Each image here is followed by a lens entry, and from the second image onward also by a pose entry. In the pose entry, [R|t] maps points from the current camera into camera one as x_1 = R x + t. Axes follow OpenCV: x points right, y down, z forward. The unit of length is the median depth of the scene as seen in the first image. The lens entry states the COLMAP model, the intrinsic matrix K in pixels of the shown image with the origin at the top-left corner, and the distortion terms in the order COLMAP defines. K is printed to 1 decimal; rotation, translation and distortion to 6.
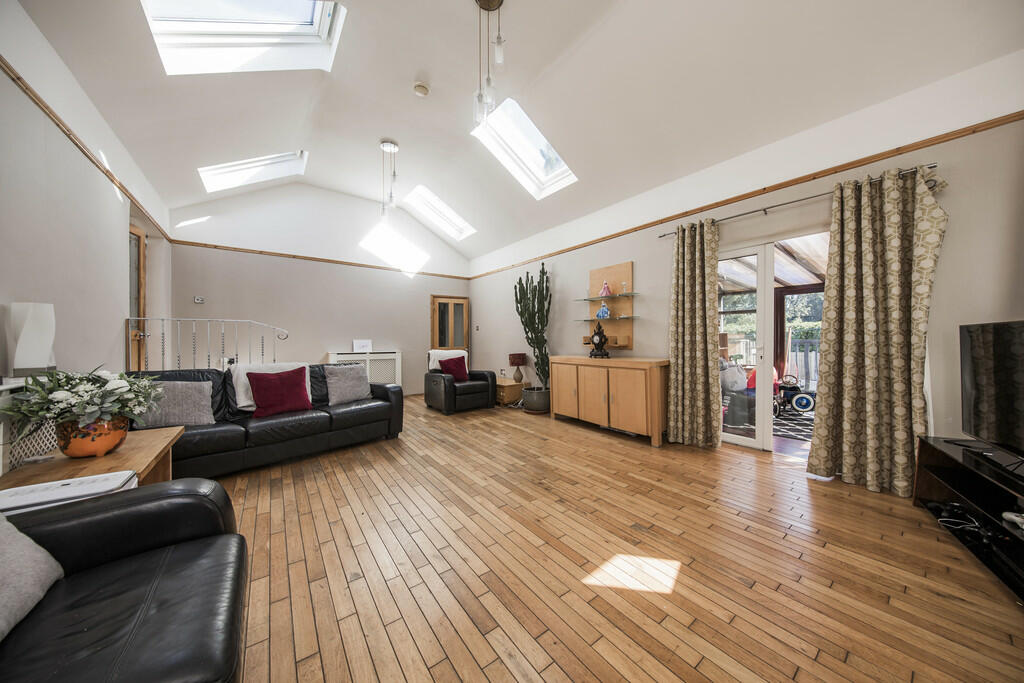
lens RADIAL K [[324.4, 0, 512.0], [0, 324.4, 341.5], [0, 0, 1]] dist [-0.000105, -0.000004]
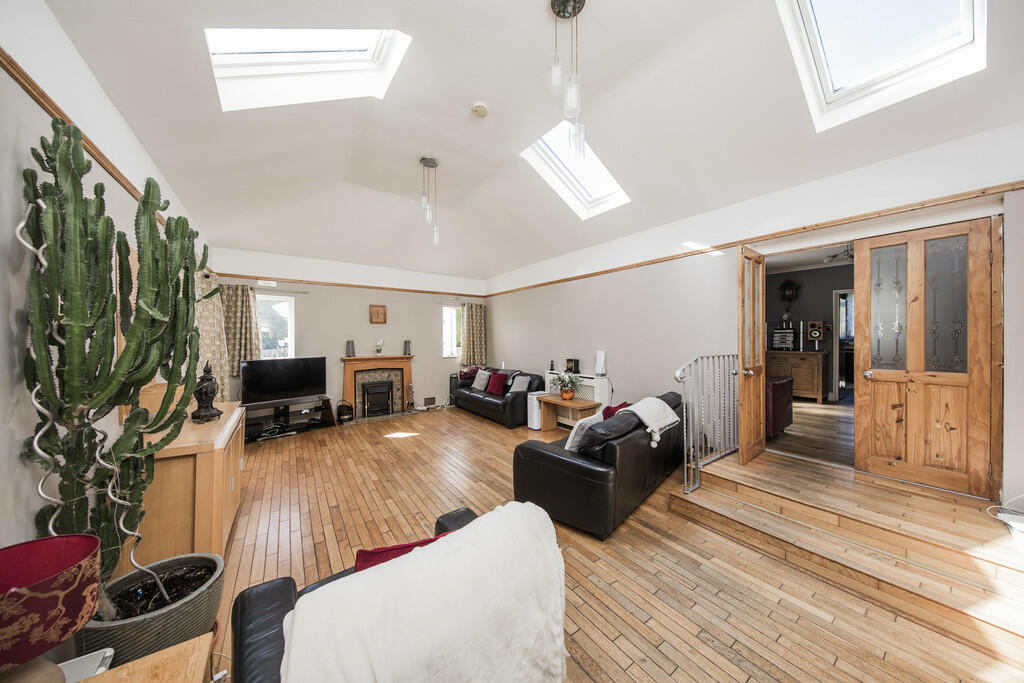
lens RADIAL K [[324.4, 0, 512.0], [0, 324.4, 341.5], [0, 0, 1]] dist [-0.000105, -0.000004]
pose [[-0.999313, 0.003742, 0.036875, -0.533794], [0.004271, 0.999889, 0.014274, -0.166493], [-0.036817, 0.014421, -0.999218, 2.595882]]
